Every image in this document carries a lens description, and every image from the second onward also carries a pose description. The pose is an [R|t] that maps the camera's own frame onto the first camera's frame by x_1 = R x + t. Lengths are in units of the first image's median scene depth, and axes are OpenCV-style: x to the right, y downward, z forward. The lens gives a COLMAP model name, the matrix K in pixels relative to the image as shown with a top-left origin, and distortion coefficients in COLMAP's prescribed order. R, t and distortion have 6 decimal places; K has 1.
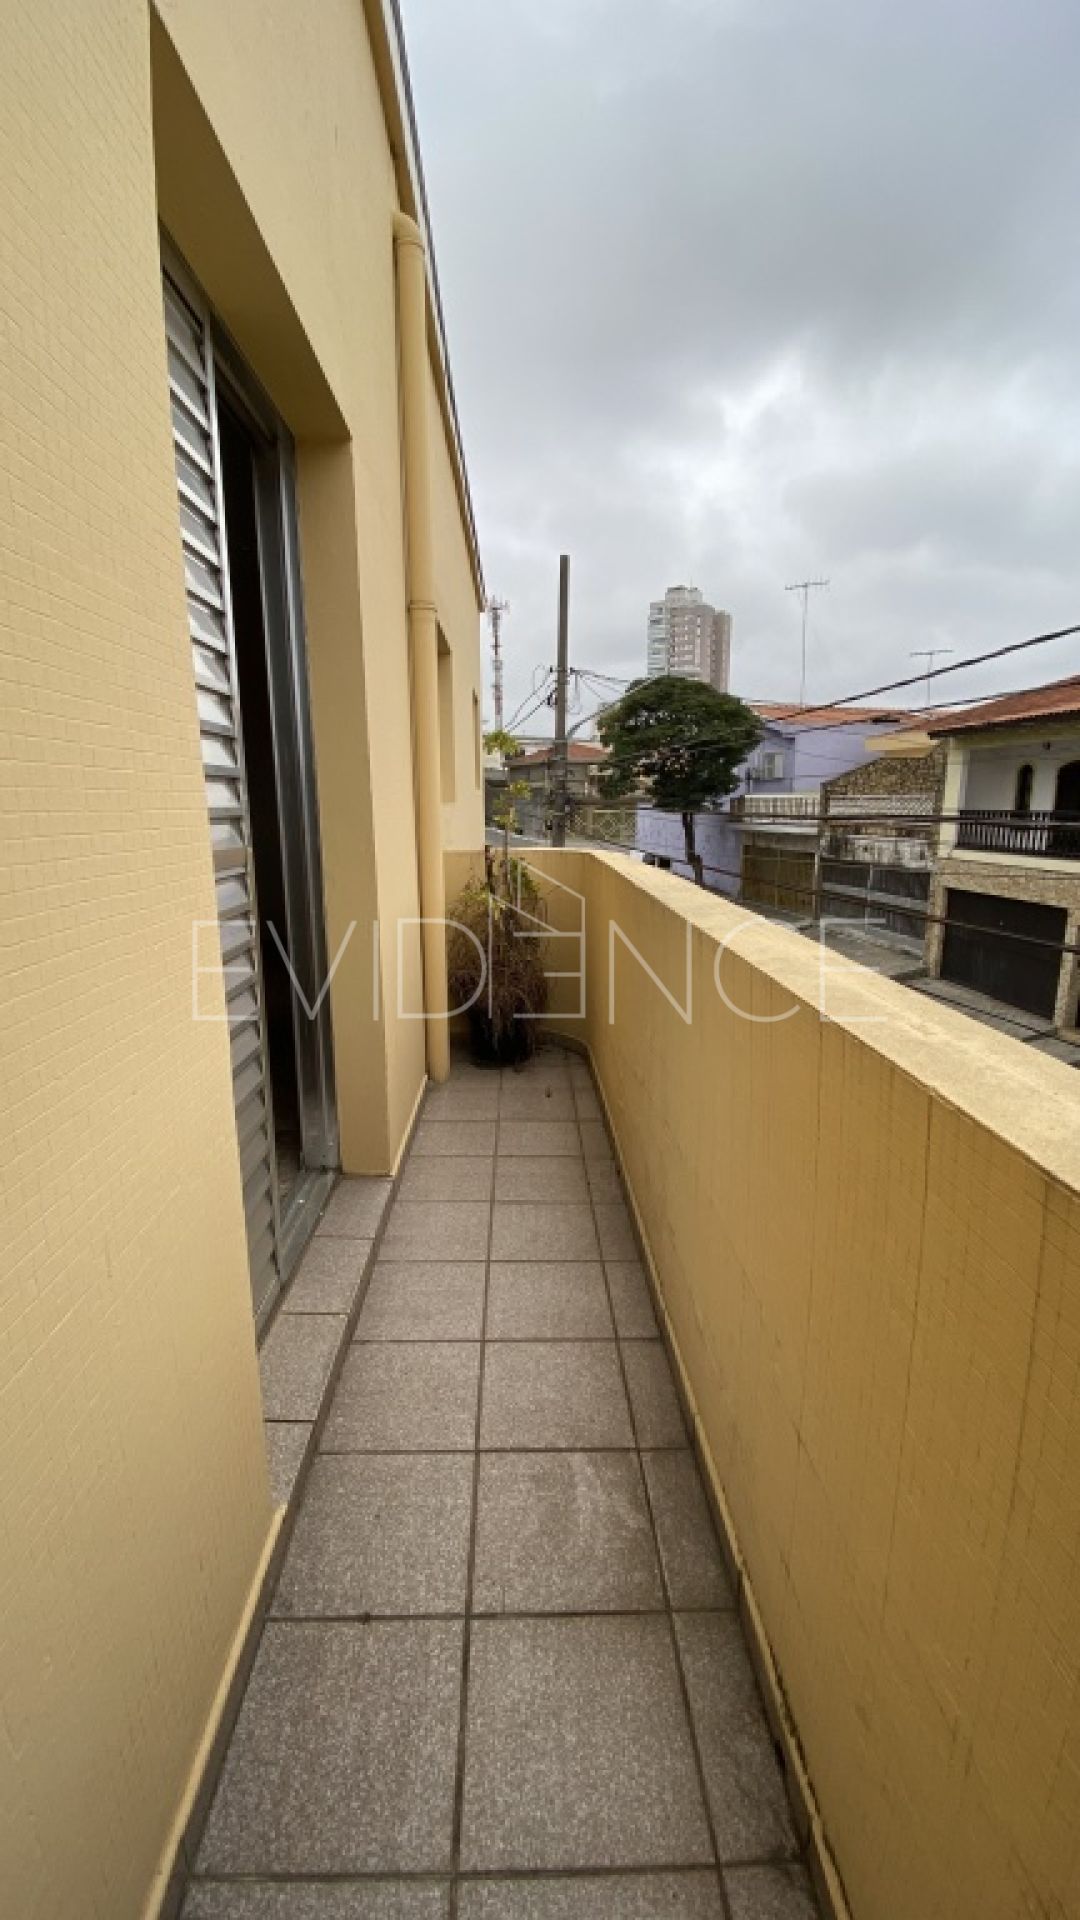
lens RADIAL K [[780.0, 0, 540.0], [0, 780.0, 960.0], [0, 0, 1]] dist [0.036458, -0.024923]
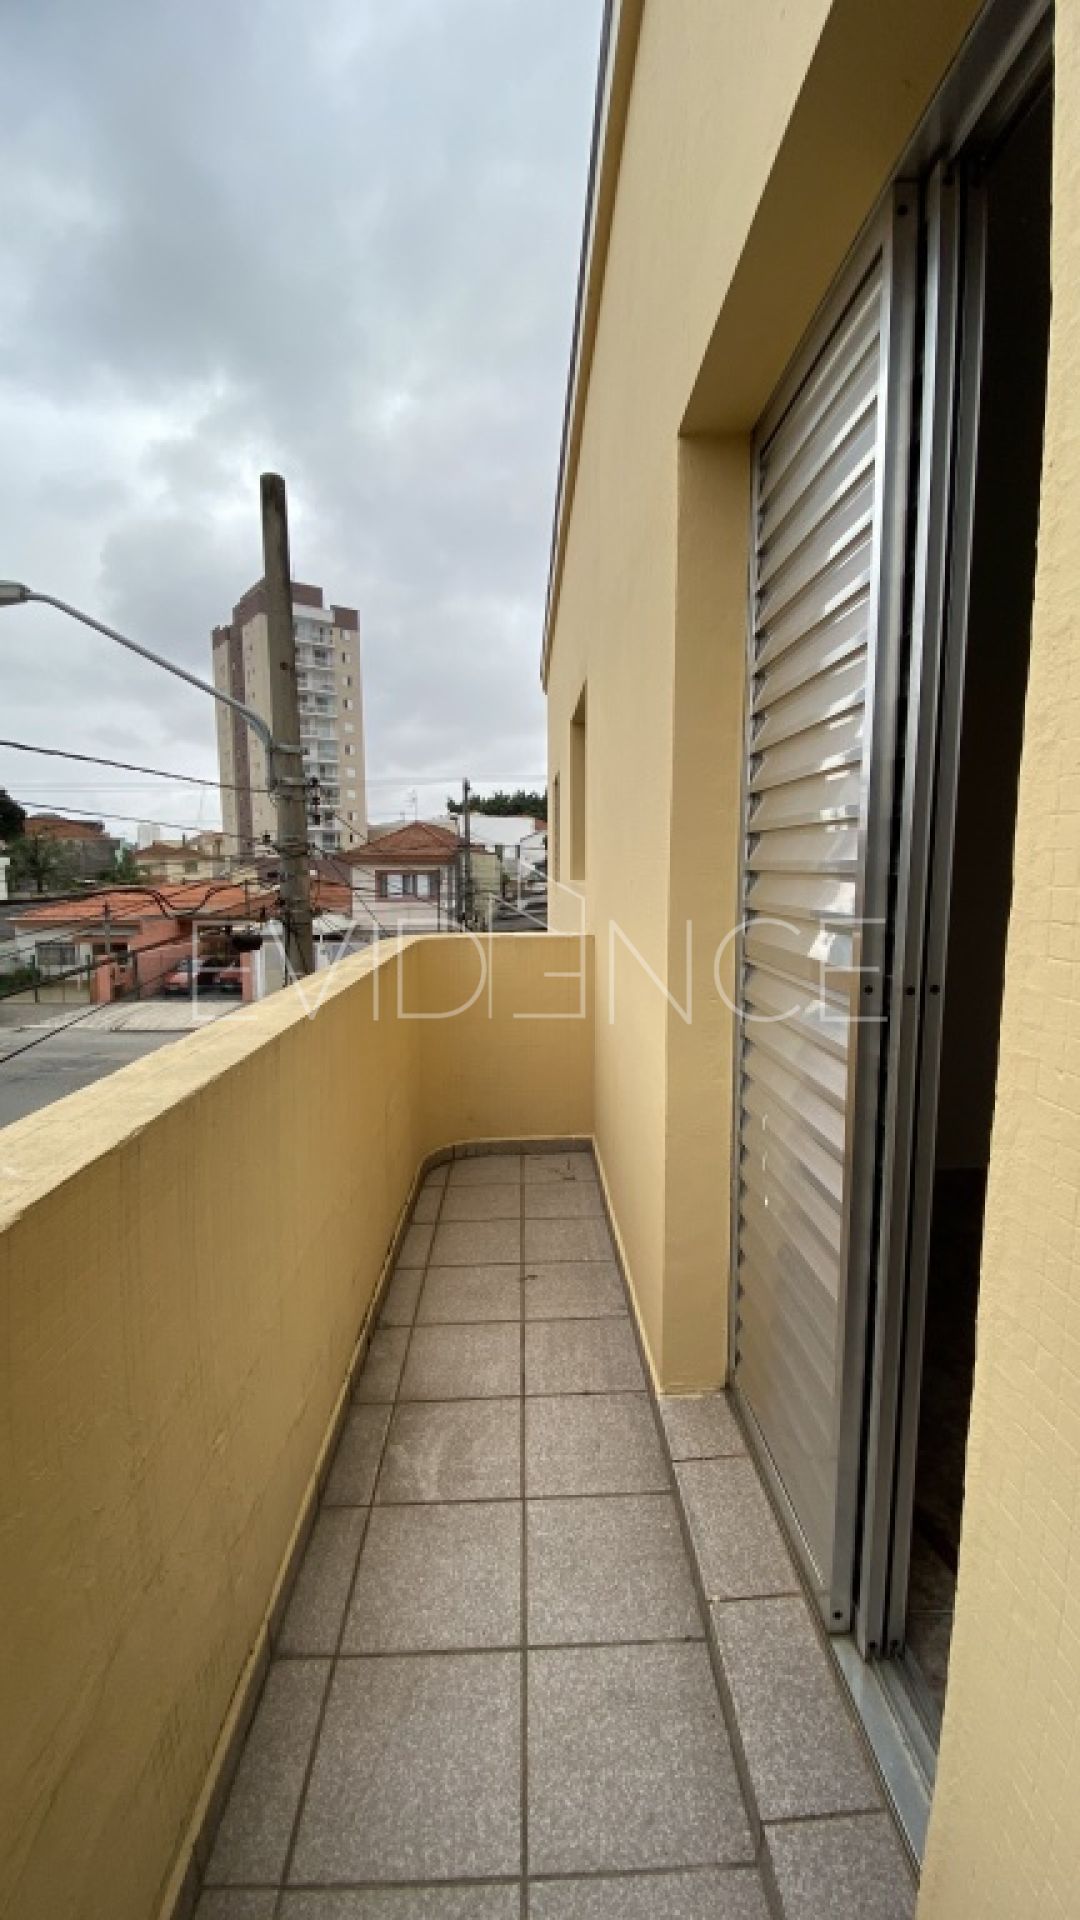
lens RADIAL K [[780.0, 0, 540.0], [0, 780.0, 960.0], [0, 0, 1]] dist [0.036458, -0.024923]
pose [[-0.999944, 0.004532, 0.009564, -0.117213], [0.007350, 0.947576, 0.319446, -0.413575], [-0.007615, 0.319498, -0.947556, 1.804476]]
